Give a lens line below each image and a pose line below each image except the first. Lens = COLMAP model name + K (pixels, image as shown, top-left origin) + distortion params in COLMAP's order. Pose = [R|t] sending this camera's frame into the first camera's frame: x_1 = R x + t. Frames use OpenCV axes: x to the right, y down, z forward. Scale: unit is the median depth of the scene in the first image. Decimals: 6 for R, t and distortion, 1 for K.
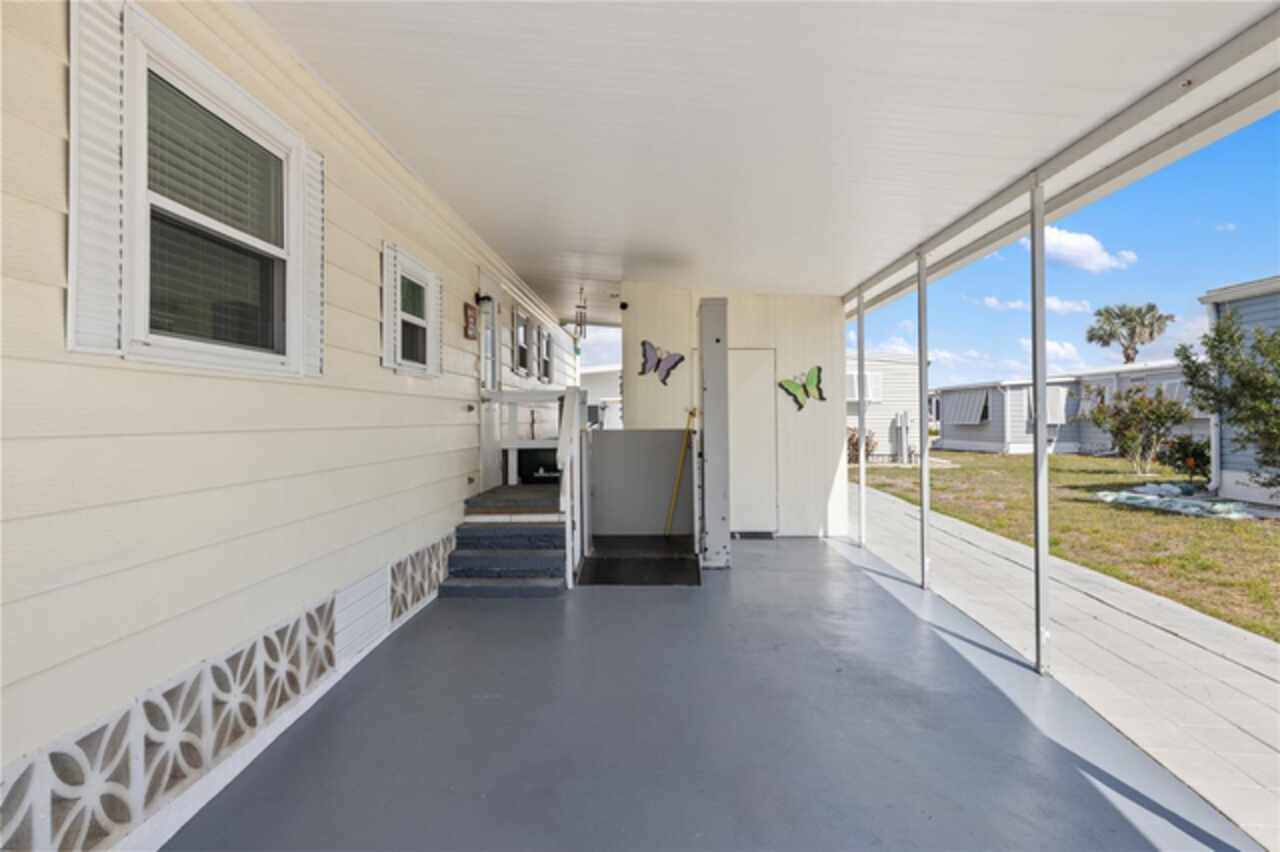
lens RADIAL K [[841.2, 0, 644.6], [0, 841.2, 407.7], [0, 0, 1]] dist [-0.004556, 0.003491]
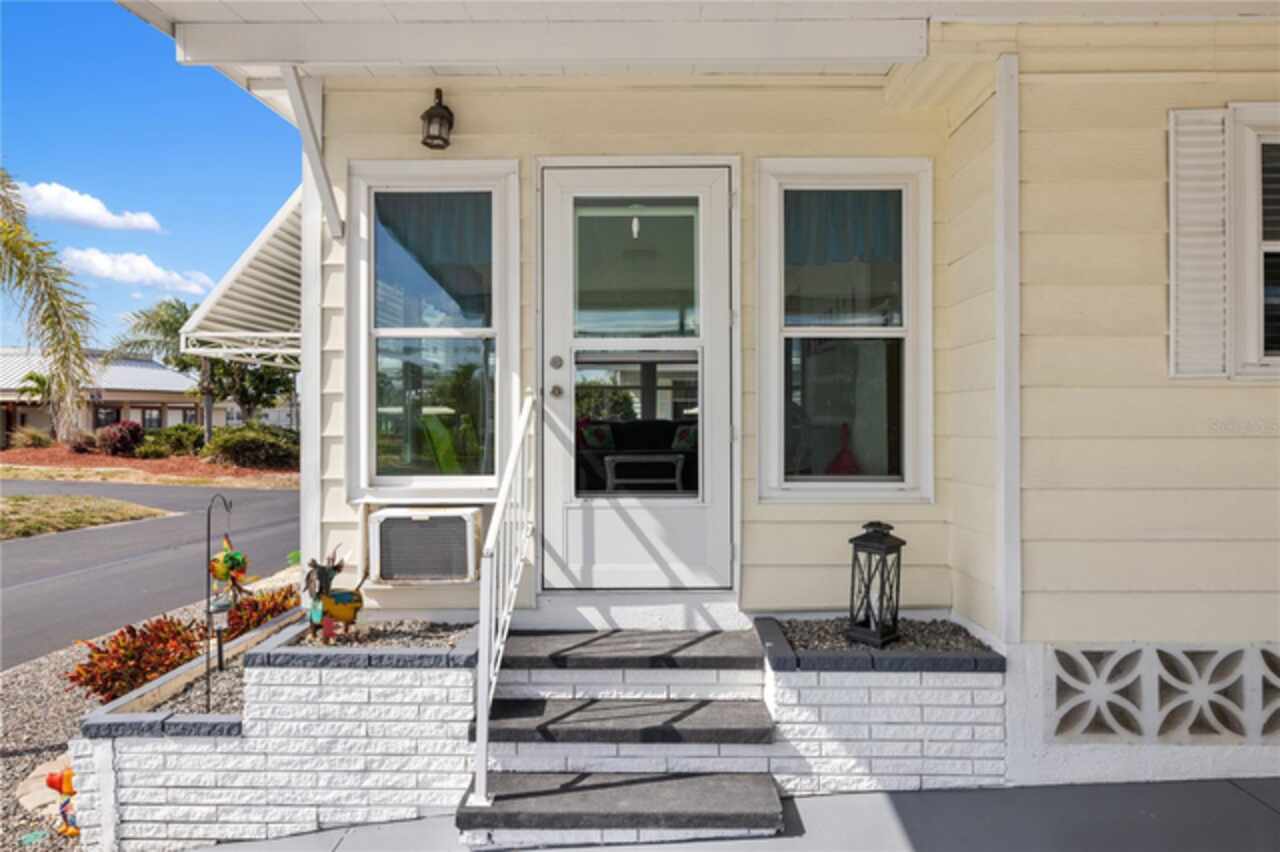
lens RADIAL K [[841.2, 0, 639.4], [0, 841.2, 418.2], [0, 0, 1]] dist [-0.004556, 0.003491]
pose [[0.001421, -0.001442, -0.999998, 0.292288], [0.014799, 0.999889, -0.001420, -0.003721], [0.999889, -0.014797, 0.001442, 0.031863]]
